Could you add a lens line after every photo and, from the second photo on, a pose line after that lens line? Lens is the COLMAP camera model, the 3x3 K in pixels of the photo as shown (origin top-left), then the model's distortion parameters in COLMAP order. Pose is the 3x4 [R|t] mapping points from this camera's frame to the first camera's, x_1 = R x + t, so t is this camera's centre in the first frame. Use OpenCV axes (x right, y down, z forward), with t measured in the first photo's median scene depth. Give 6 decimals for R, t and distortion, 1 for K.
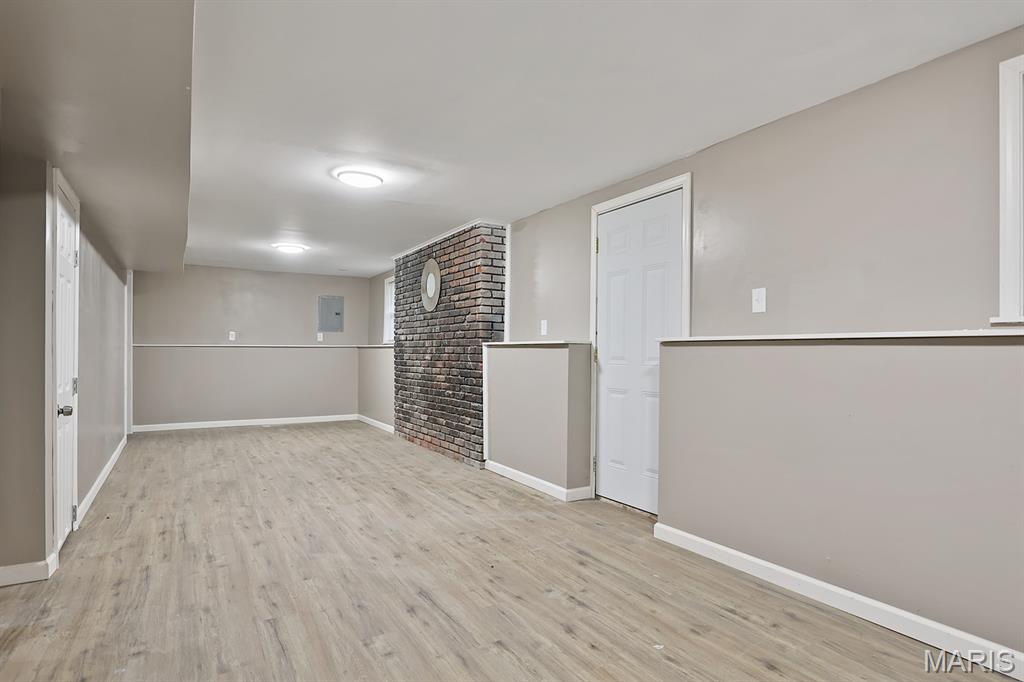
lens RADIAL K [[590.7, 0, 511.7], [0, 590.7, 348.4], [0, 0, 1]] dist [0.000391, -0.000085]
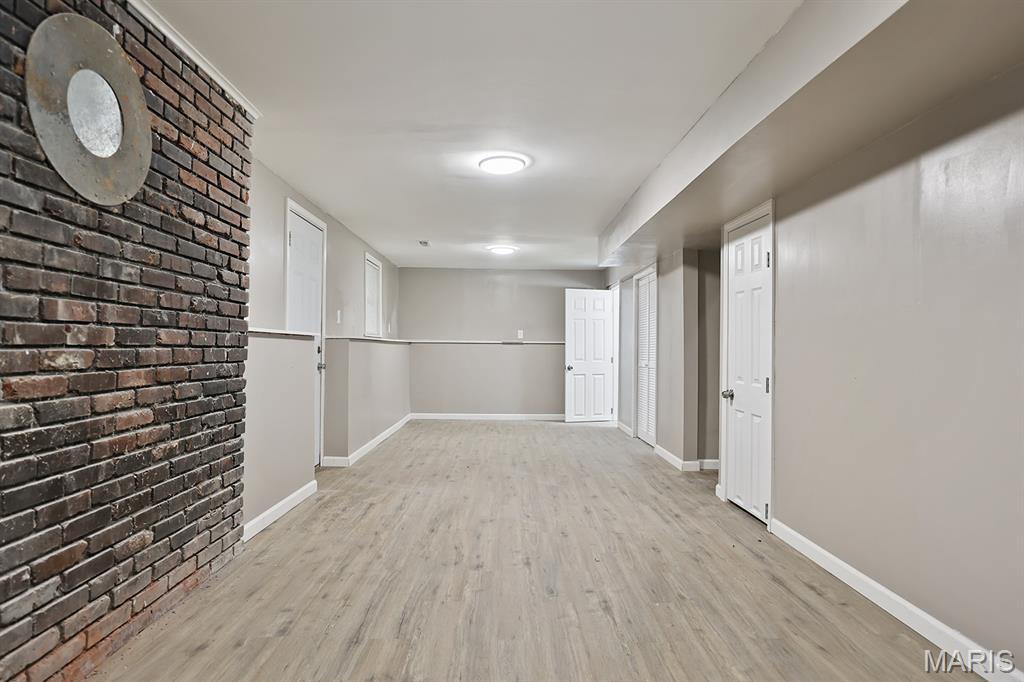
lens RADIAL K [[617.2, 0, 511.8], [0, 617.2, 343.1], [0, 0, 1]] dist [-0.001396, -0.000200]
pose [[-0.881413, -0.009209, 0.472256, -0.696715], [-0.017690, 0.999752, -0.013520, 0.011148], [-0.472014, -0.020271, -0.881358, 1.755158]]
